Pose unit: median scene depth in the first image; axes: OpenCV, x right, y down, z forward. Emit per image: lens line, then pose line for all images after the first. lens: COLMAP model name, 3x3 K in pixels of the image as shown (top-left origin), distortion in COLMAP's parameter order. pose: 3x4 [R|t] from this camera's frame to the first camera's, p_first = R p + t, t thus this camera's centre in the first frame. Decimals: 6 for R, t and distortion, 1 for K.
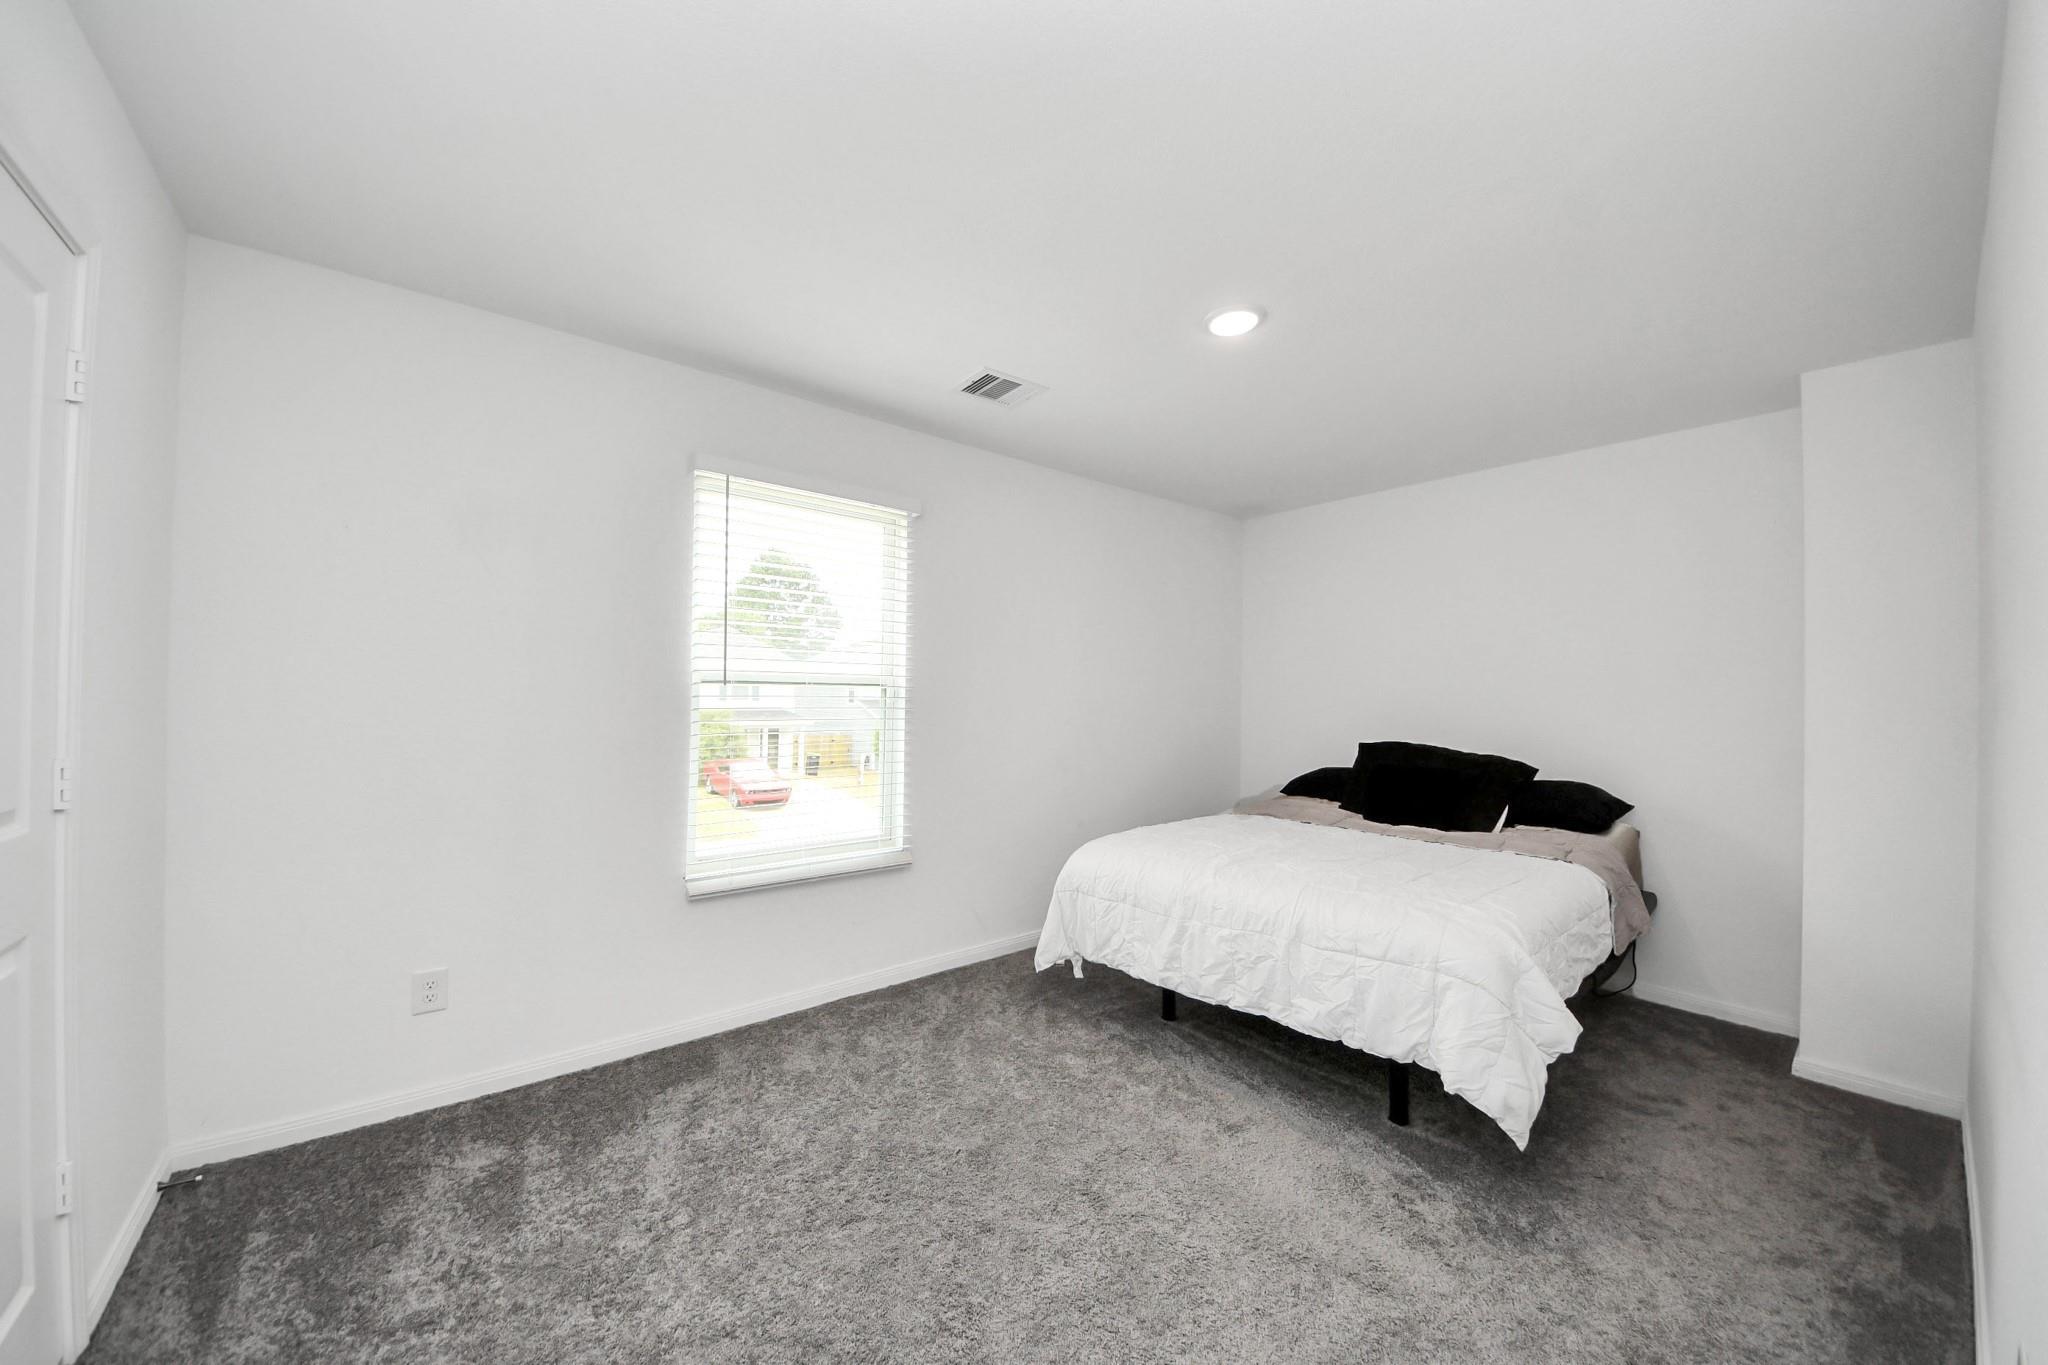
lens RADIAL K [[735.8, 0, 1027.1], [0, 735.8, 688.7], [0, 0, 1]] dist [-0.000486, -0.004802]
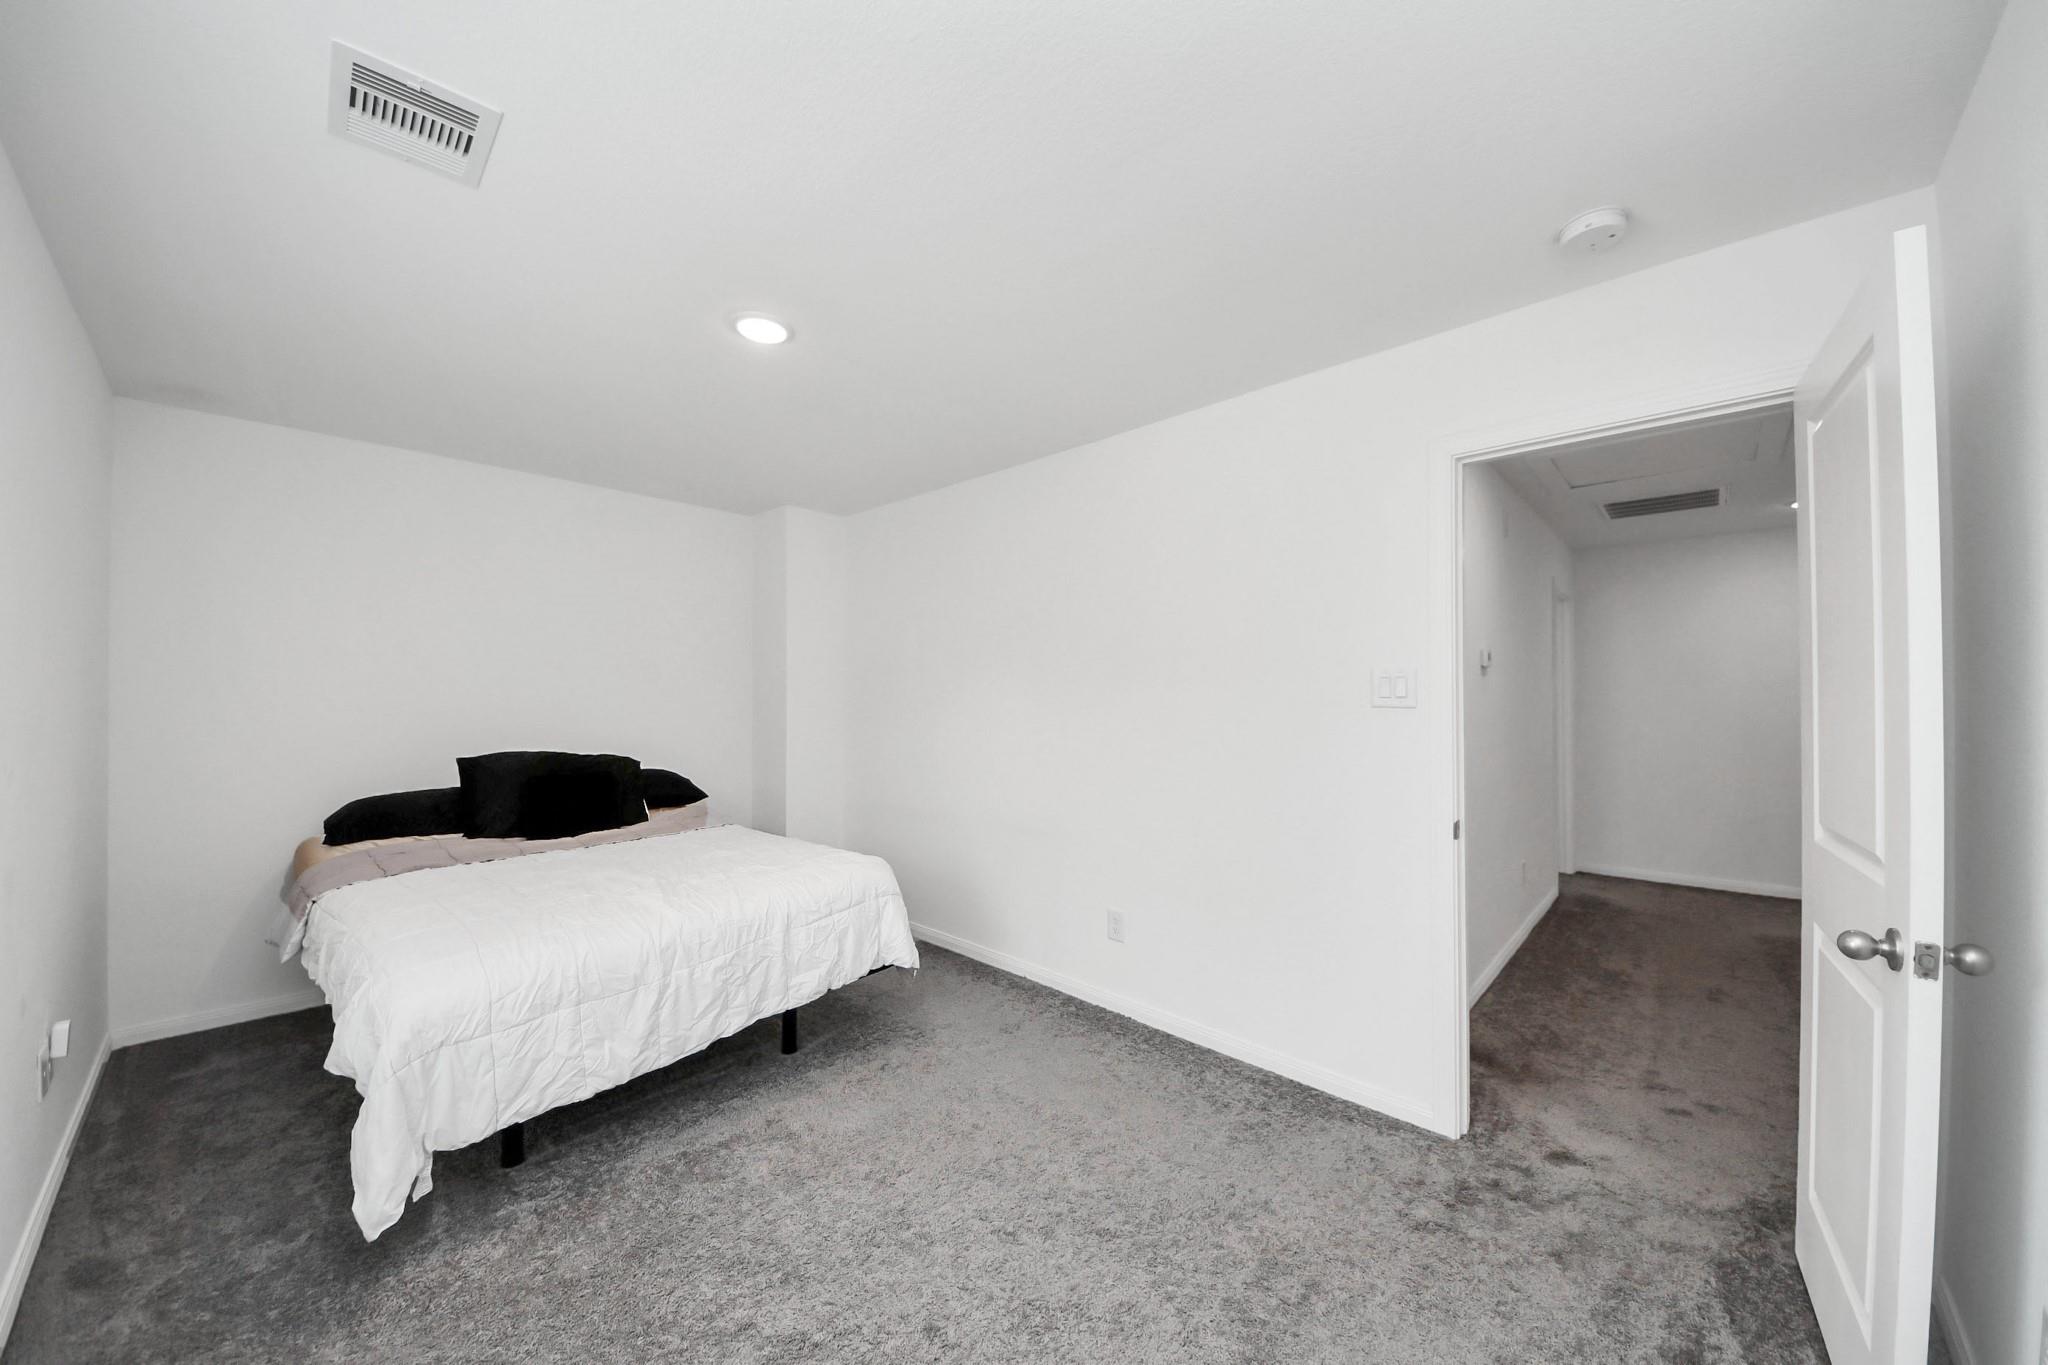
lens RADIAL K [[735.8, 0, 1026.3], [0, 735.8, 684.2], [0, 0, 1]] dist [-0.000486, -0.004802]
pose [[-0.170123, -0.001524, 0.985422, -0.675413], [-0.008505, 0.999964, 0.000078, -0.022635], [-0.985386, -0.008367, -0.170130, 0.732545]]
